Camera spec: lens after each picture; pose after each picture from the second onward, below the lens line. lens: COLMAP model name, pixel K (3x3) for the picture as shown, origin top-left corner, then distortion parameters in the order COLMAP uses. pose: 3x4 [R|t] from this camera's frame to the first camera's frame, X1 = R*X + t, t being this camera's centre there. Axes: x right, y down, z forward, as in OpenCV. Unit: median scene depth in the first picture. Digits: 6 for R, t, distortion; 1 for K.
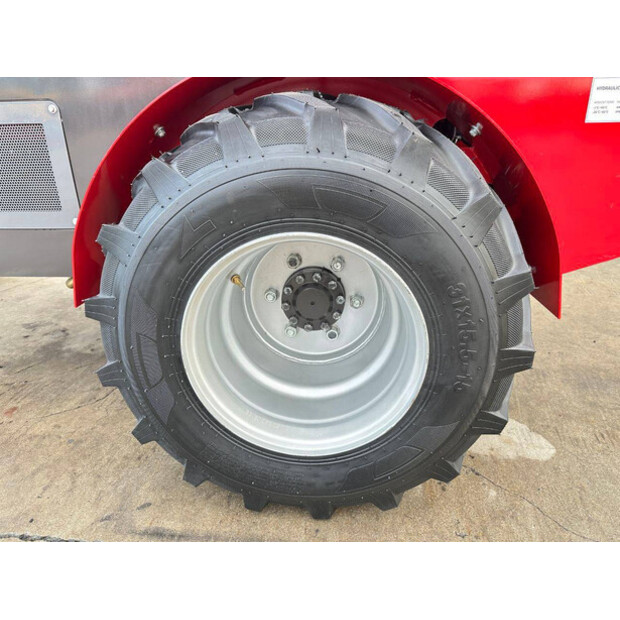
lens RADIAL K [[439.1, 0, 312.1], [0, 439.1, 313.9], [0, 0, 1]] dist [0.008465, 0.000465]
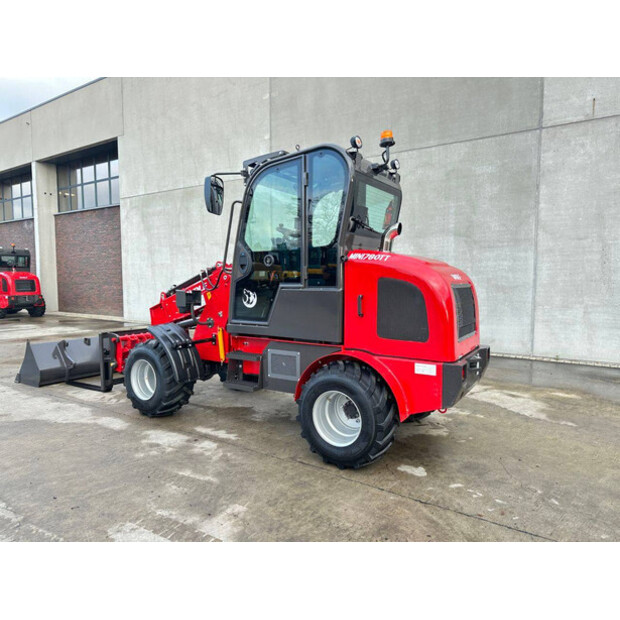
lens RADIAL K [[439.1, 0, 307.1], [0, 439.1, 309.0], [0, 0, 1]] dist [0.008465, 0.000465]
pose [[0.875811, 0.047409, -0.480319, 1.540416], [-0.193206, 0.946389, -0.258879, 0.216708], [0.442296, 0.319530, 0.838018, -2.745314]]
